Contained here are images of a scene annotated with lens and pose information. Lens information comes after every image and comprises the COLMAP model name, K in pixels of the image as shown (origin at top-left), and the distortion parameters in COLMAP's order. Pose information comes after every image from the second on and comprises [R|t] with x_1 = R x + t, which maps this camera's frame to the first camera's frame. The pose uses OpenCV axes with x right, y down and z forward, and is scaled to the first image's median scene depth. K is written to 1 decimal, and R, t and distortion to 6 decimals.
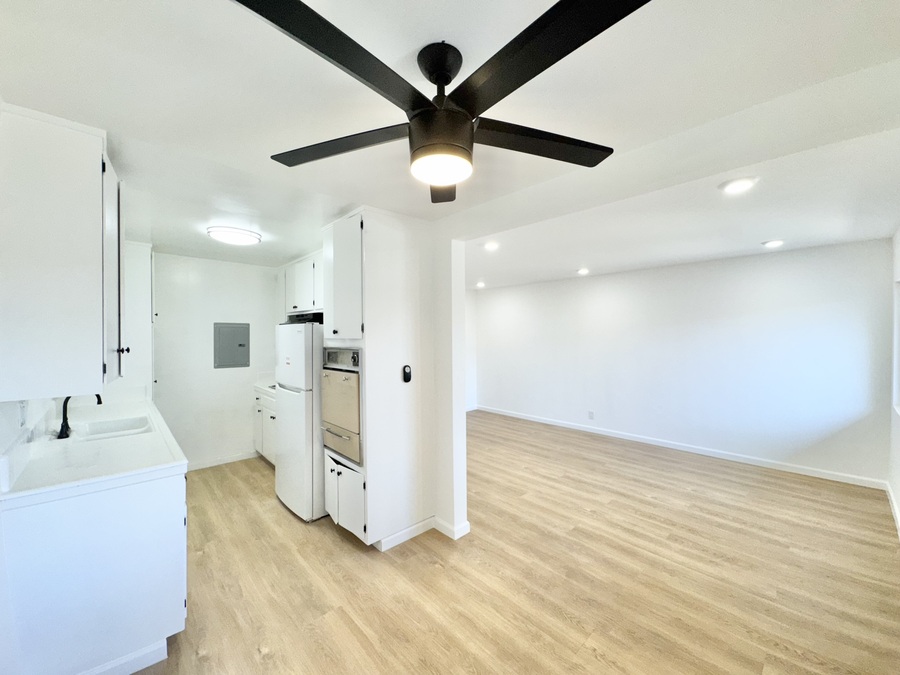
lens RADIAL K [[358.9, 0, 450.0], [0, 358.9, 337.5], [0, 0, 1]] dist [-0.001790, -0.000187]
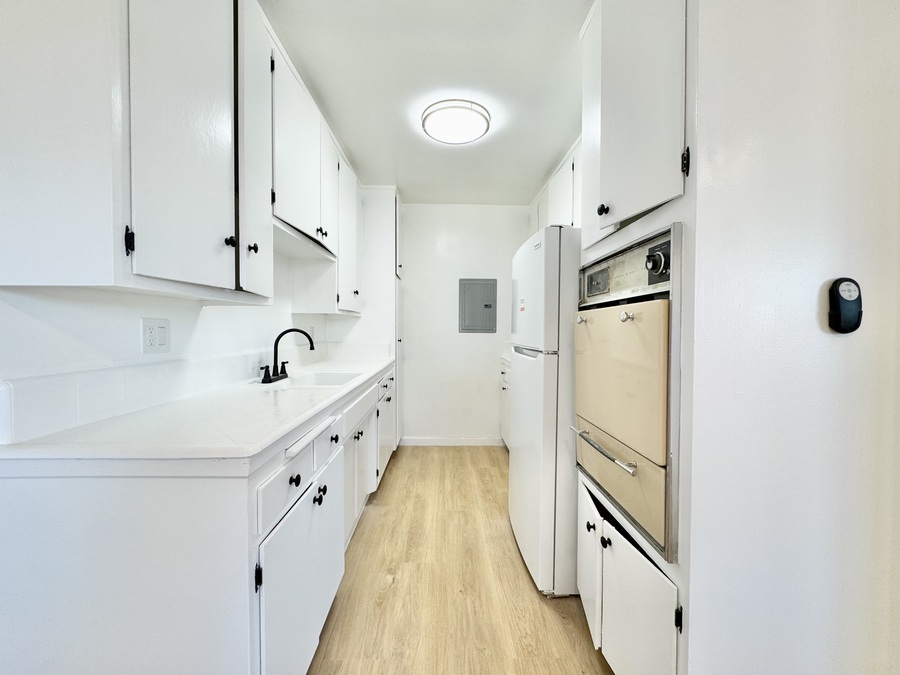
lens RADIAL K [[358.9, 0, 450.0], [0, 358.9, 337.5], [0, 0, 1]] dist [-0.001790, -0.000187]
pose [[0.746574, 0.024017, -0.664869, -0.153476], [-0.012810, 0.999682, 0.021727, 0.115529], [0.665179, -0.007704, 0.746644, 0.505132]]
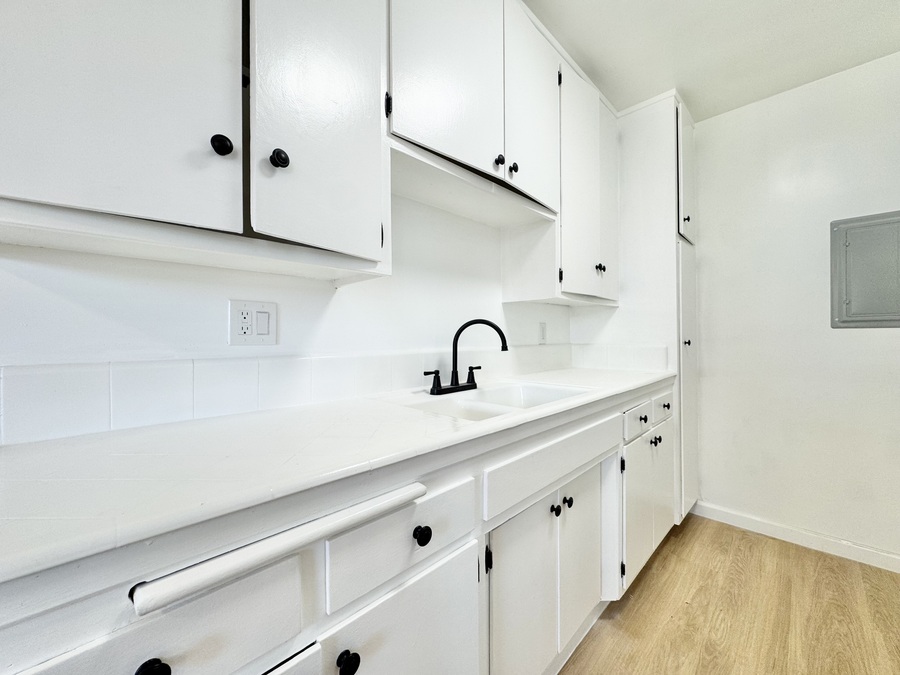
lens RADIAL K [[358.9, 0, 450.0], [0, 358.9, 337.5], [0, 0, 1]] dist [-0.001790, -0.000187]
pose [[0.039267, 0.003469, -0.999223, -0.361388], [-0.000741, 0.999994, 0.003443, 0.140093], [0.999228, 0.000605, 0.039270, 0.767336]]
